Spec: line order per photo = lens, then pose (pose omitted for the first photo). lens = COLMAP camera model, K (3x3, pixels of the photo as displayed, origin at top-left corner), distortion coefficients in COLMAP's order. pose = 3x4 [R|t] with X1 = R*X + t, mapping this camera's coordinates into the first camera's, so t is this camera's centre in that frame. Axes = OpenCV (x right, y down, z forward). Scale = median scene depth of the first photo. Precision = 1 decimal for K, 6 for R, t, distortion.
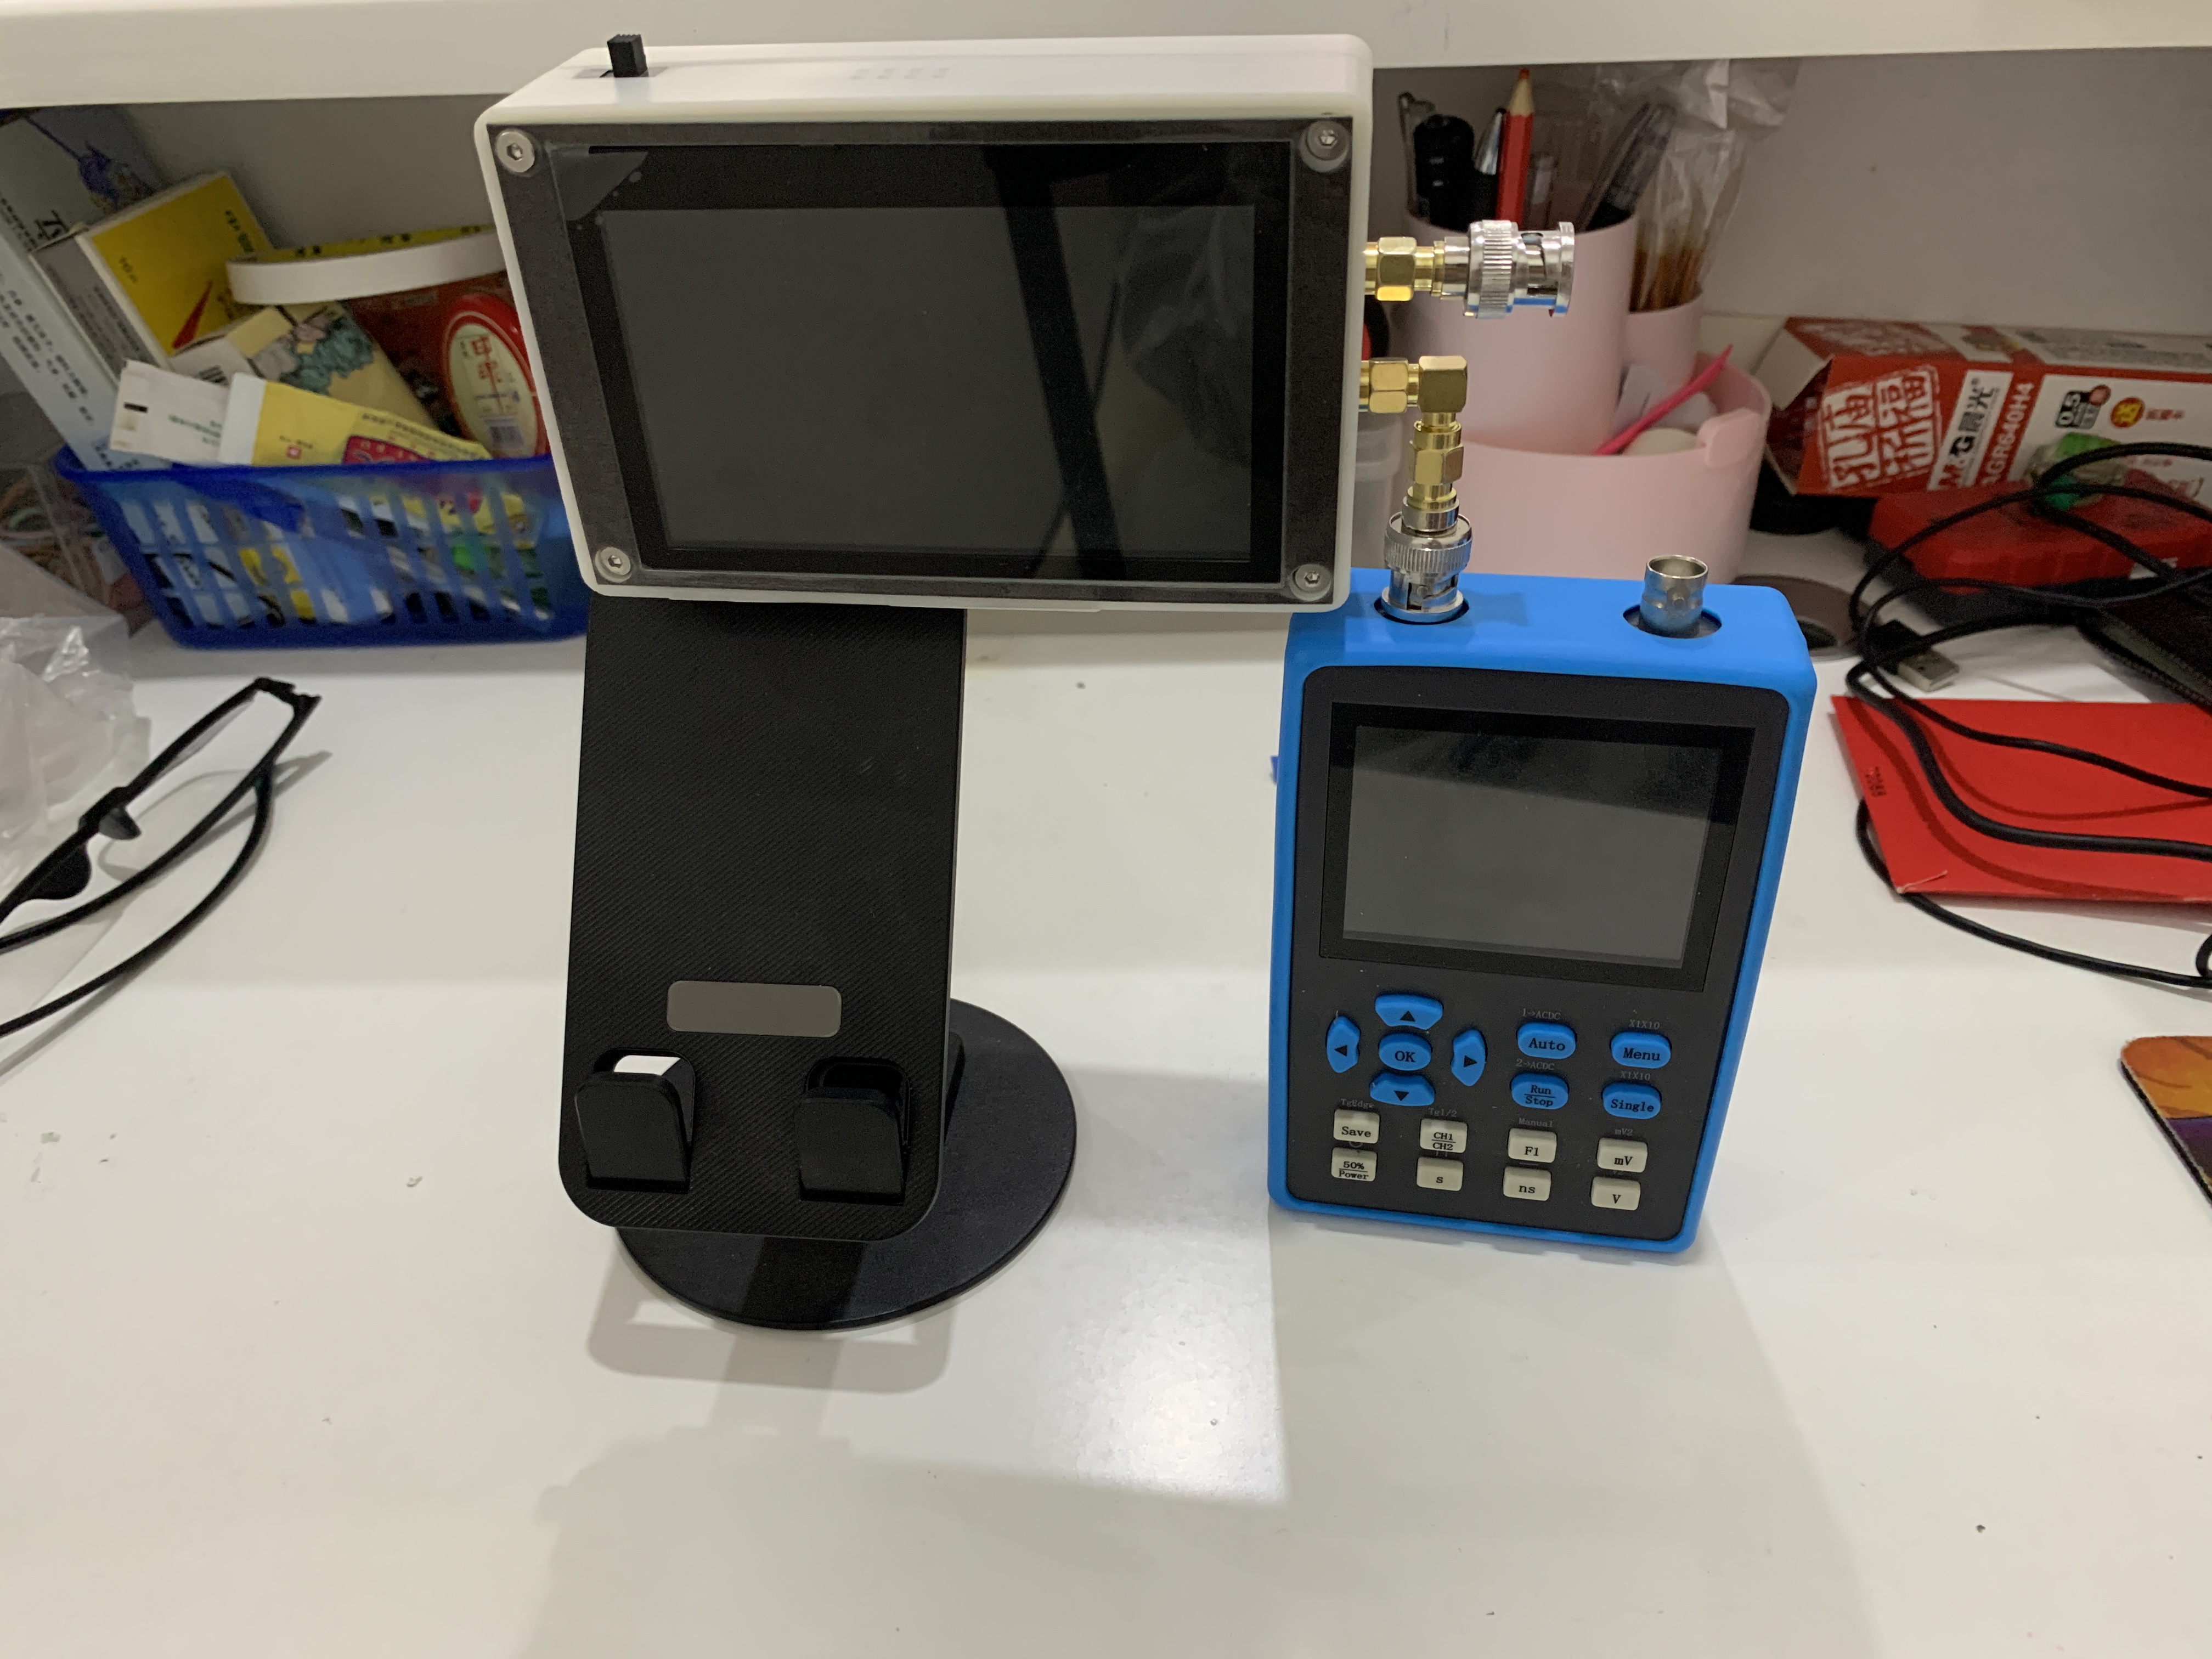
lens RADIAL K [[1687.0, 0, 1100.2], [0, 1687.0, 826.3], [0, 0, 1]] dist [-0.002932, -0.005934]
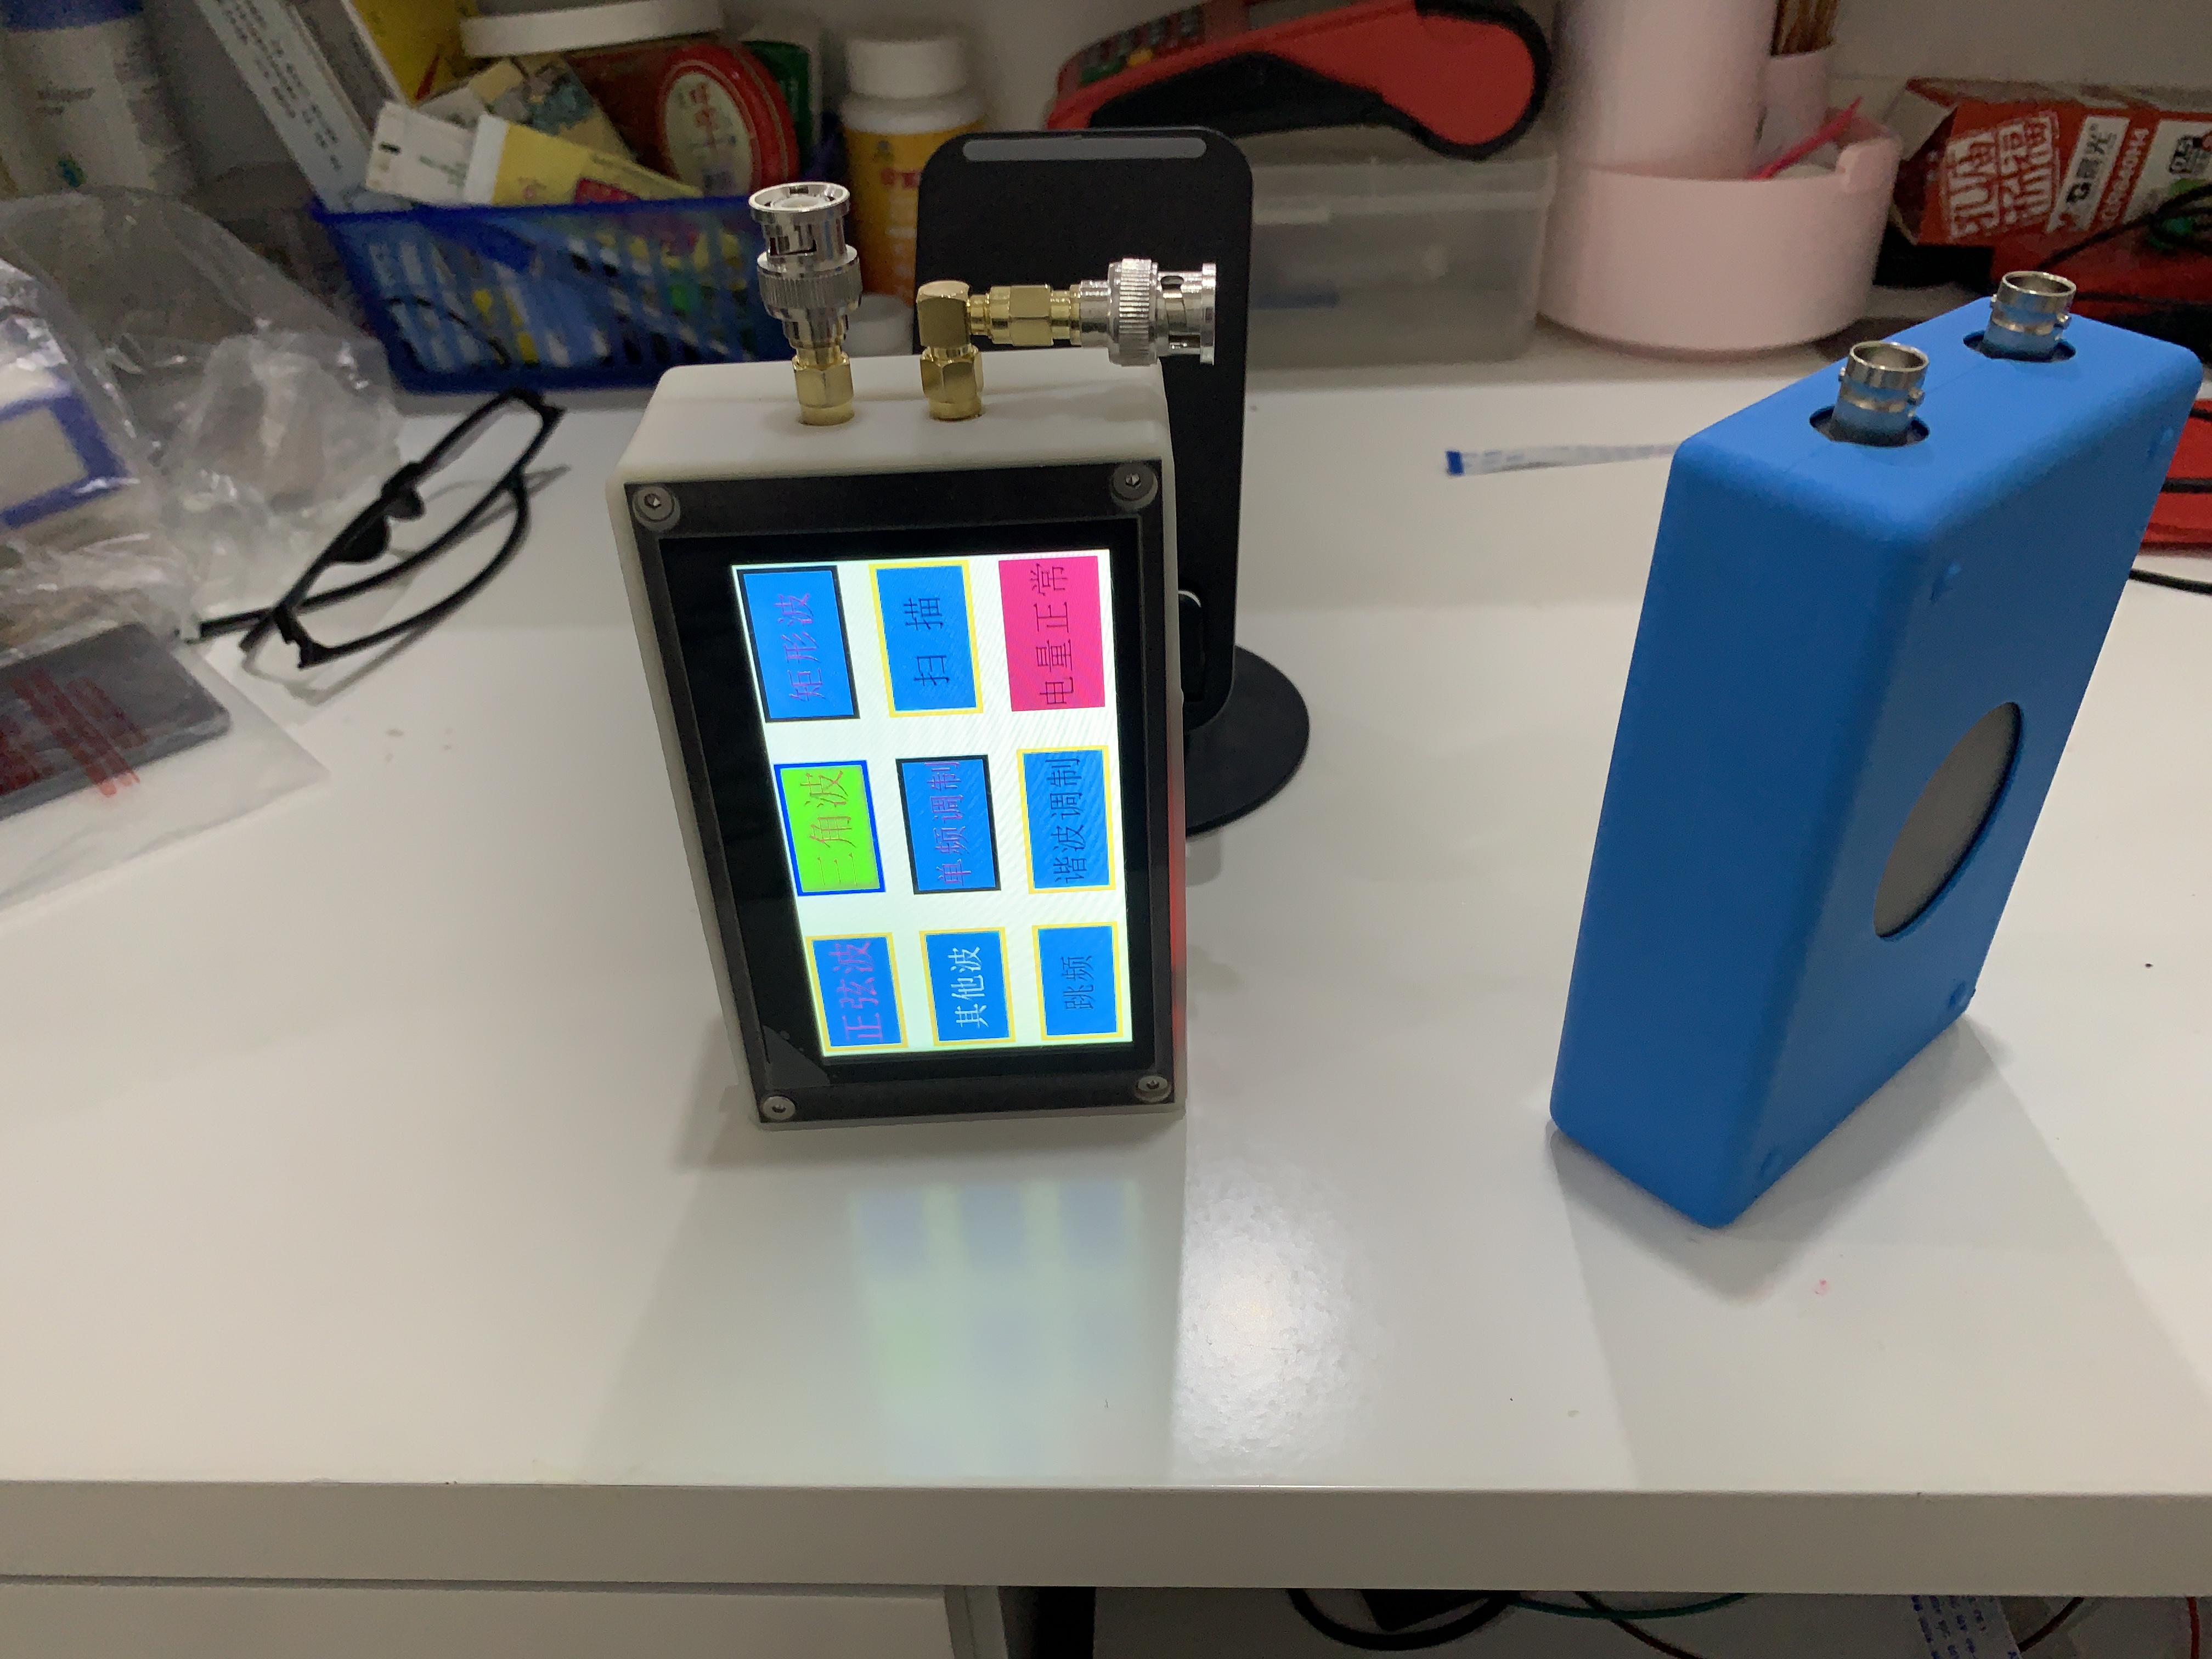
lens RADIAL K [[1679.3, 0, 1094.8], [0, 1679.3, 817.9], [0, 0, 1]] dist [-0.005707, -0.002892]
pose [[0.999774, 0.000432, -0.021242, -0.089660], [0.000234, 0.999509, 0.031348, 0.143006], [0.021245, -0.031346, 0.999283, -0.081764]]
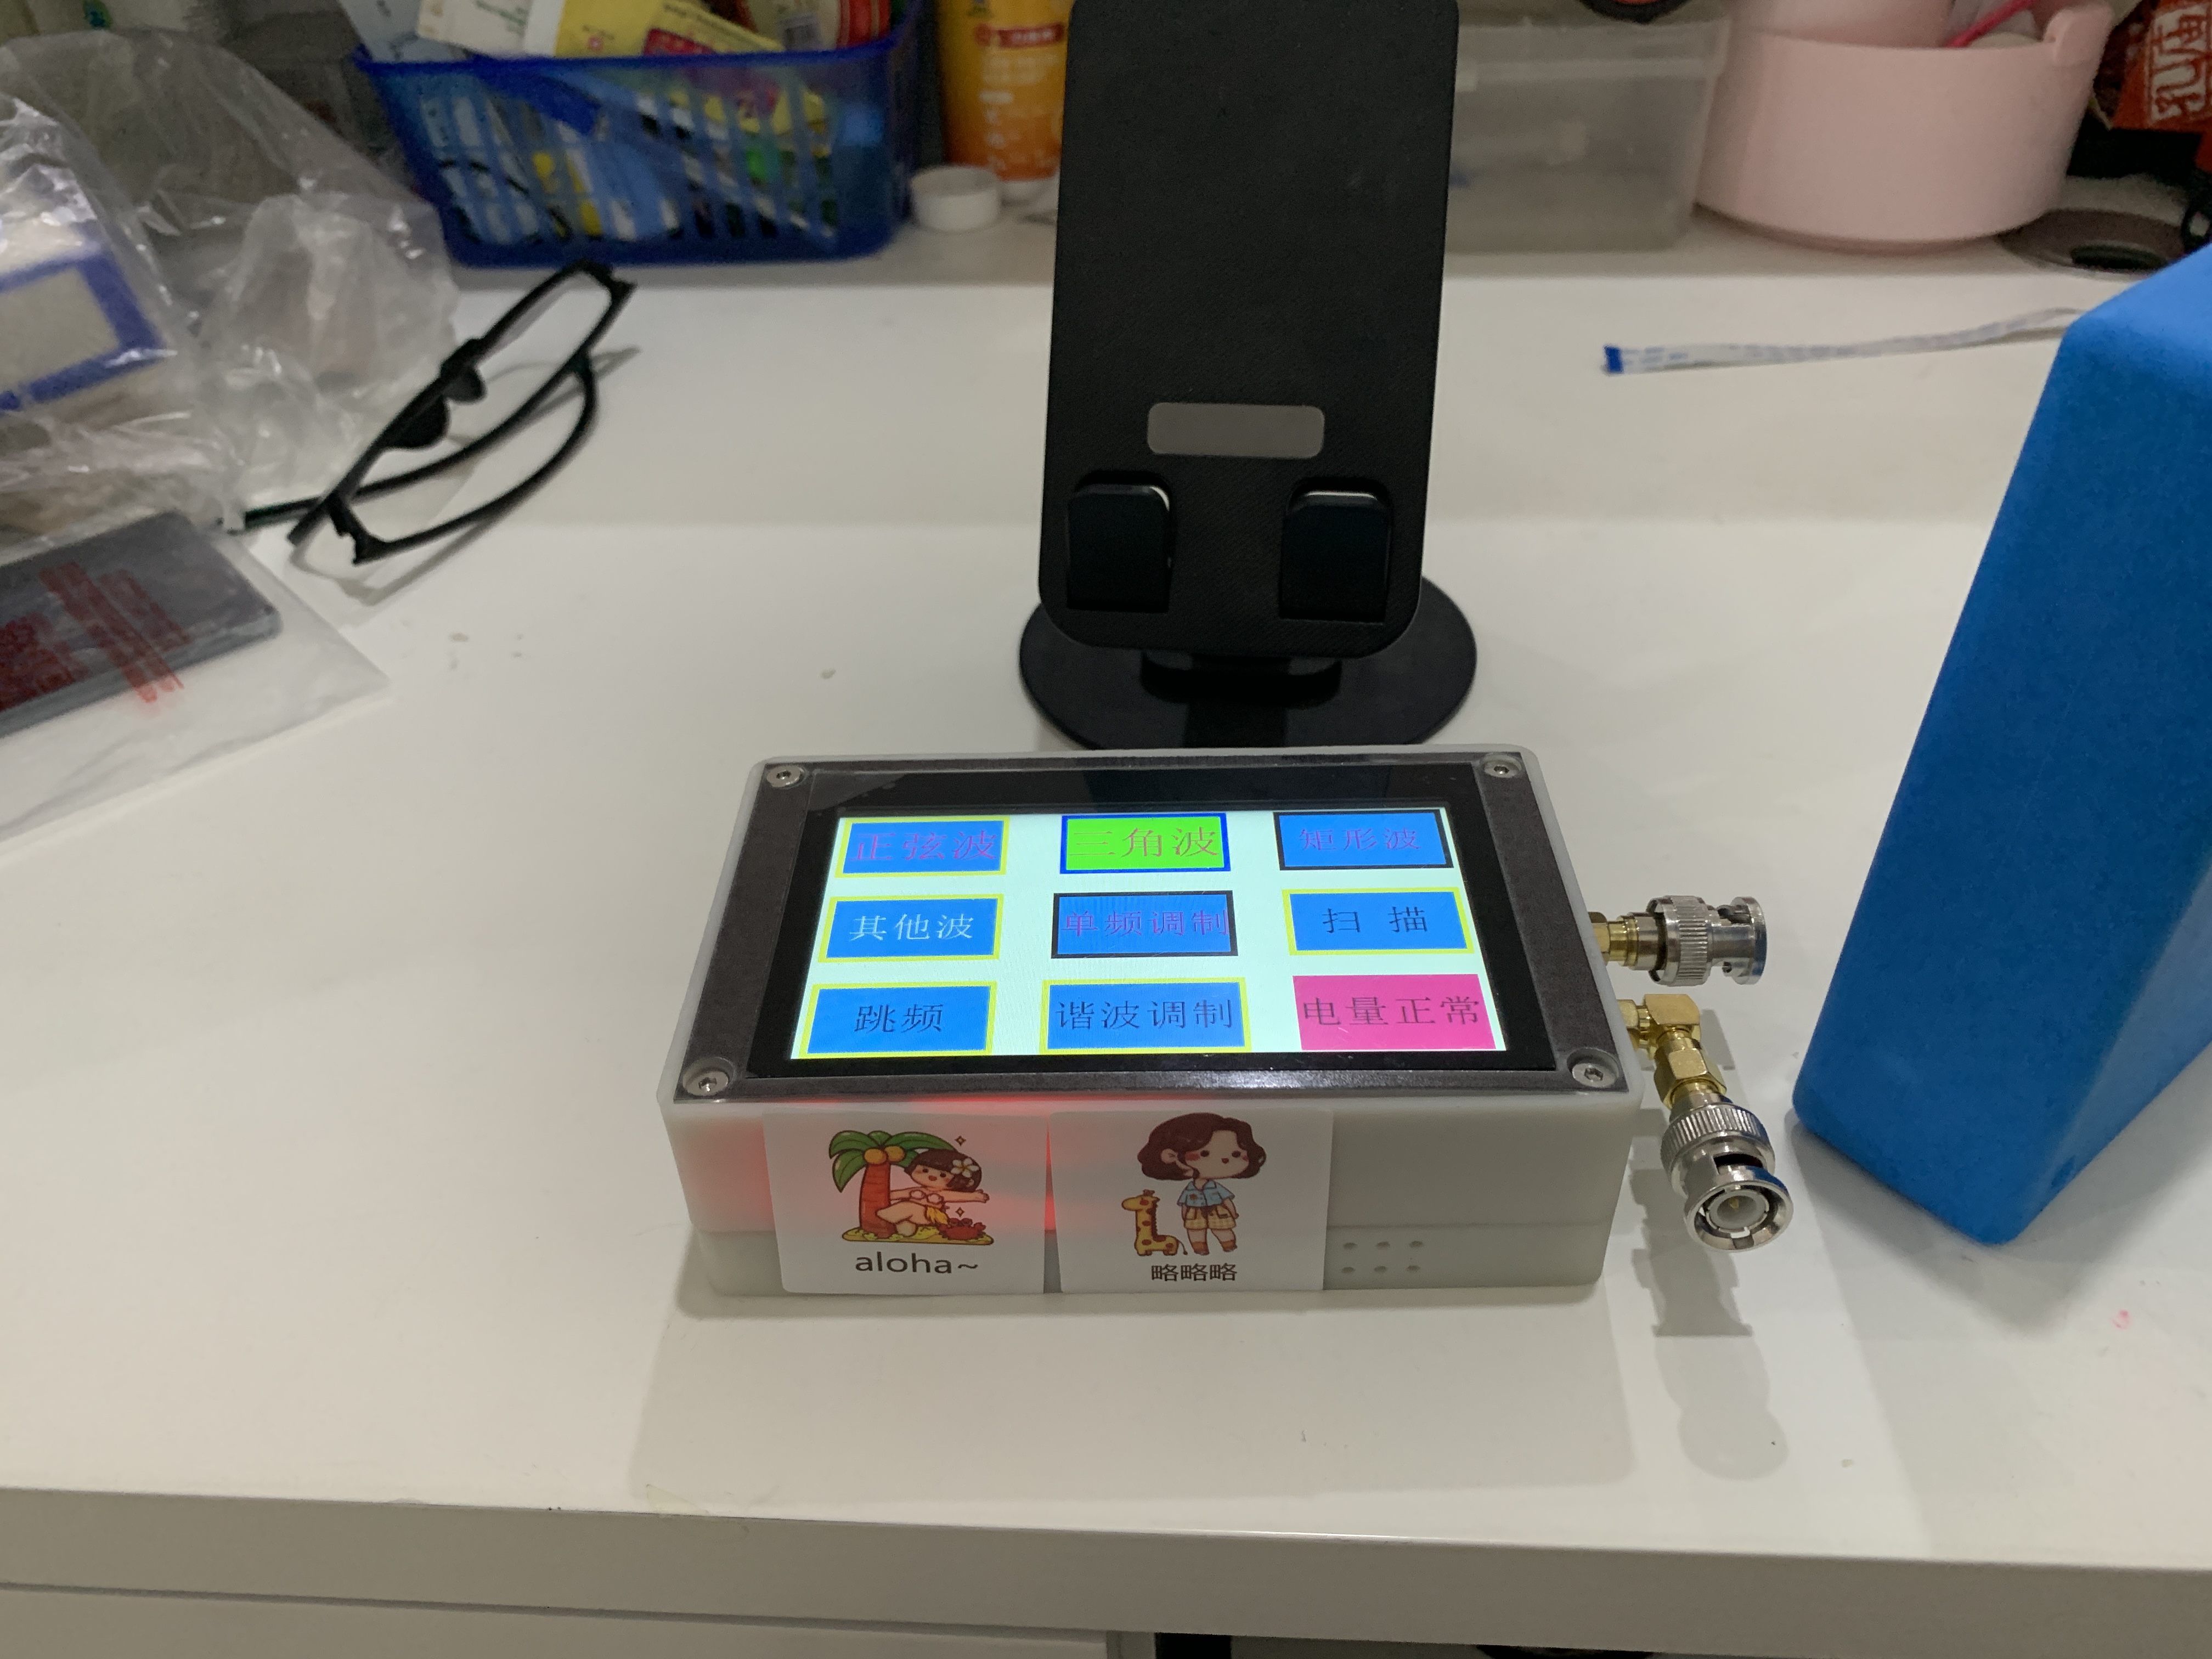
lens RADIAL K [[1687.0, 0, 1100.2], [0, 1687.0, 826.3], [0, 0, 1]] dist [-0.002932, -0.005934]
pose [[0.999139, 0.023070, -0.034482, -0.134734], [-0.019918, 0.995821, 0.089131, 0.138362], [0.036394, -0.088367, 0.995423, -0.014940]]
